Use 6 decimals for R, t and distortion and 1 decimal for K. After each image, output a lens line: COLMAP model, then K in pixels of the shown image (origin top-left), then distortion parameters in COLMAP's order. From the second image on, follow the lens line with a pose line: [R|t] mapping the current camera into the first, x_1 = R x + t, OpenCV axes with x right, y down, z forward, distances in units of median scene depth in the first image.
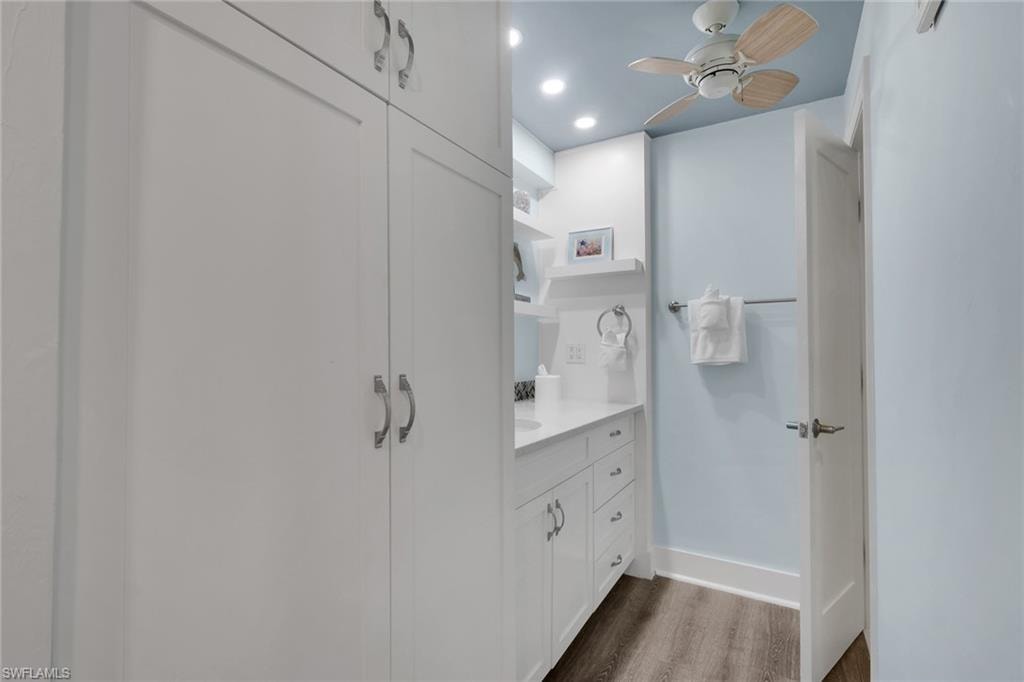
lens RADIAL K [[486.9, 0, 508.6], [0, 486.9, 343.3], [0, 0, 1]] dist [-0.000594, -0.000493]
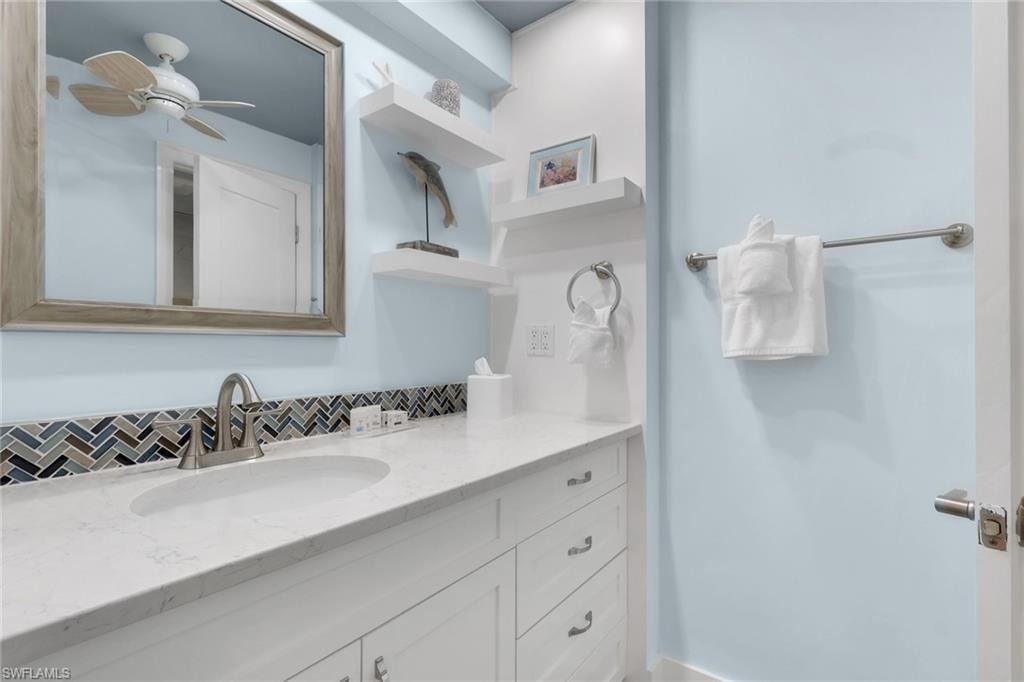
lens RADIAL K [[486.9, 0, 508.6], [0, 486.9, 343.3], [0, 0, 1]] dist [-0.000594, -0.000493]
pose [[0.994536, 0.002160, -0.104372, 0.175463], [-0.001038, 0.999941, 0.010807, 0.018562], [0.104389, -0.010640, 0.994480, 0.385116]]
